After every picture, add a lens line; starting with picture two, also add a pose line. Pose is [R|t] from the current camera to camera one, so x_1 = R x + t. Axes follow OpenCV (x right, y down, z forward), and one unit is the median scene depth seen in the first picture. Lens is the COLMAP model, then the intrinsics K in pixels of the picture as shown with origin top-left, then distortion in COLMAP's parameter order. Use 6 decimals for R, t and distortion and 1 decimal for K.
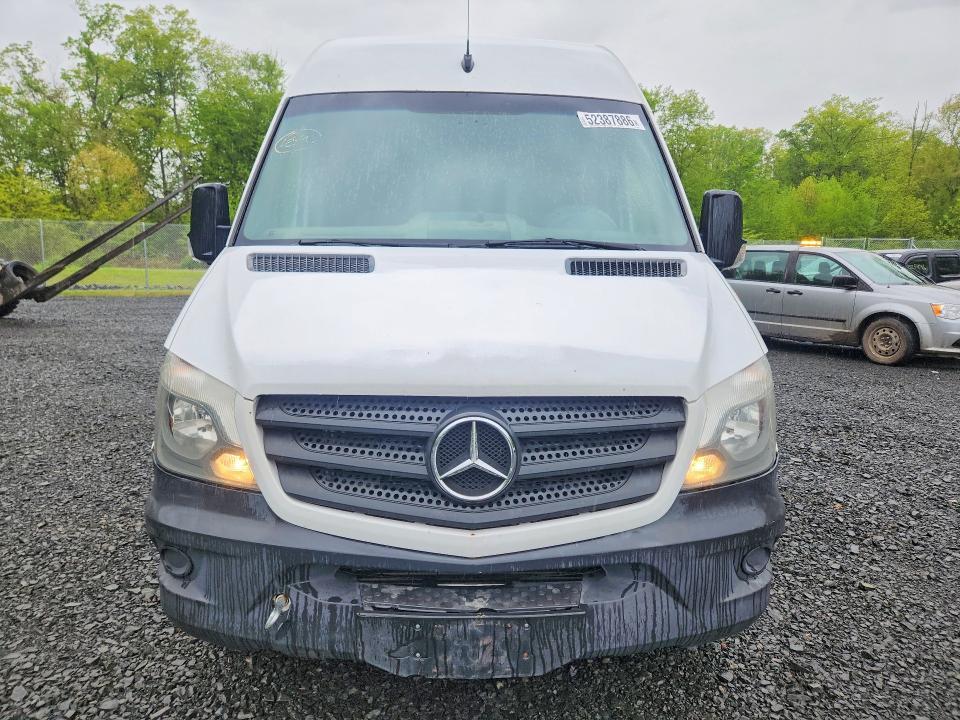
lens RADIAL K [[661.1, 0, 480.0], [0, 661.1, 360.0], [0, 0, 1]] dist [0.128016, -0.134822]
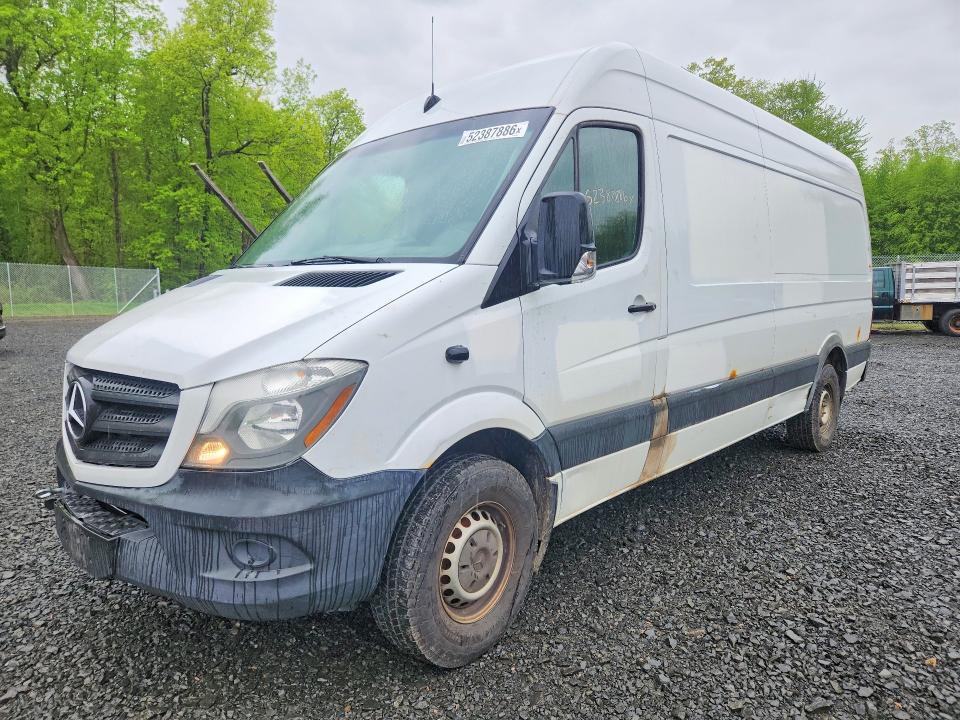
lens RADIAL K [[661.1, 0, 480.0], [0, 661.1, 360.0], [0, 0, 1]] dist [0.128016, -0.134822]
pose [[0.690051, 0.059573, -0.721305, 1.451773], [-0.096472, 0.995285, -0.010090, -0.024406], [0.717303, 0.076549, 0.692544, 0.536006]]
